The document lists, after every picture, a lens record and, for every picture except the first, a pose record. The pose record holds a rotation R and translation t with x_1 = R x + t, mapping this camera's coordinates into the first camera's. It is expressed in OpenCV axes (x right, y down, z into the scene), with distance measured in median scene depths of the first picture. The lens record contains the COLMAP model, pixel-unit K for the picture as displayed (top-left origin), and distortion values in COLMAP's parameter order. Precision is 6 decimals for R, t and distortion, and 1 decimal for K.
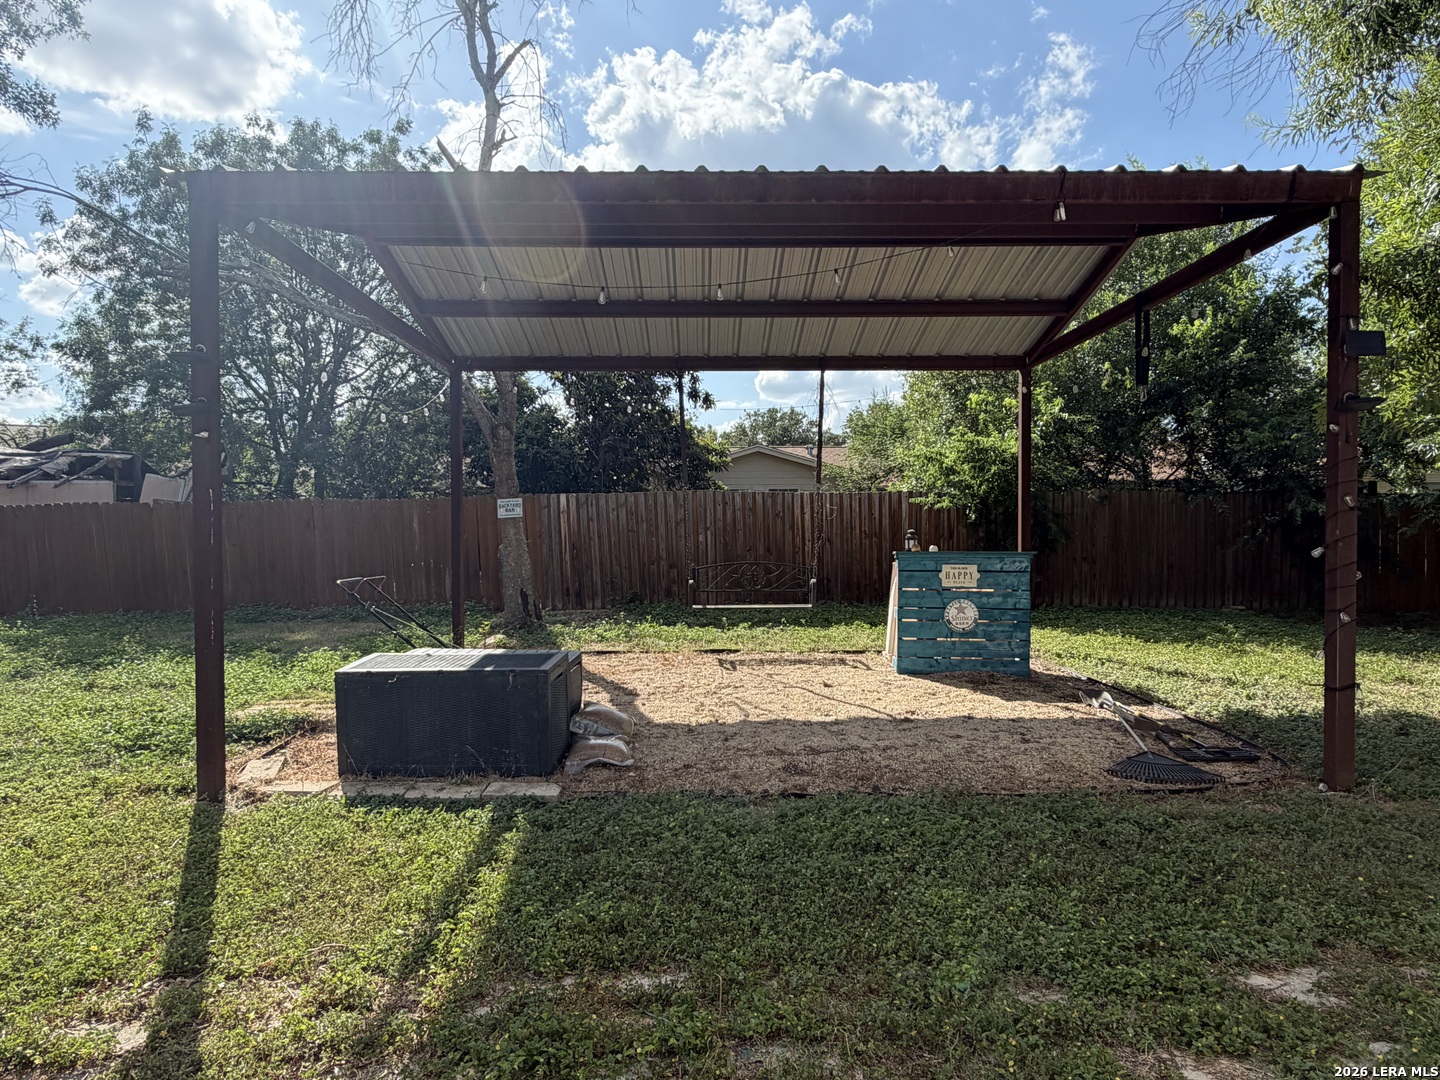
lens RADIAL K [[880.1, 0, 722.7], [0, 880.1, 542.7], [0, 0, 1]] dist [-0.007889, 0.001387]
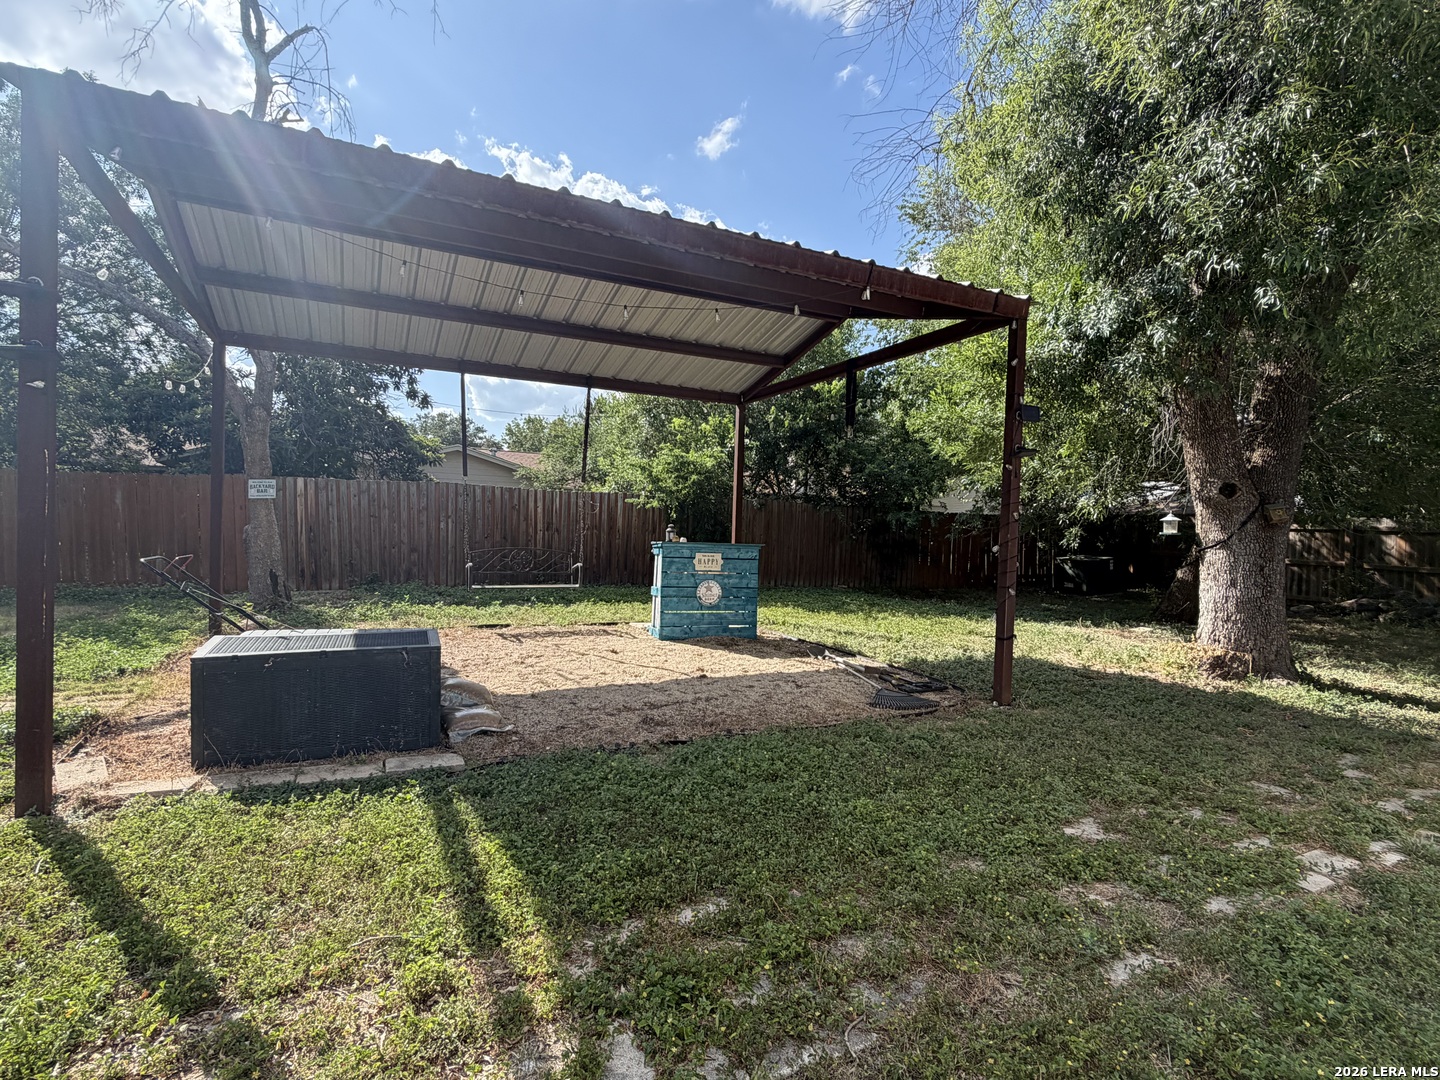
lens RADIAL K [[723.4, 0, 719.7], [0, 723.4, 541.5], [0, 0, 1]] dist [-0.005089, 0.001231]
pose [[0.903064, 0.023826, 0.428844, -0.141366], [-0.027696, 0.999613, 0.002786, 0.004128], [-0.428611, -0.014393, 0.903374, 0.042113]]
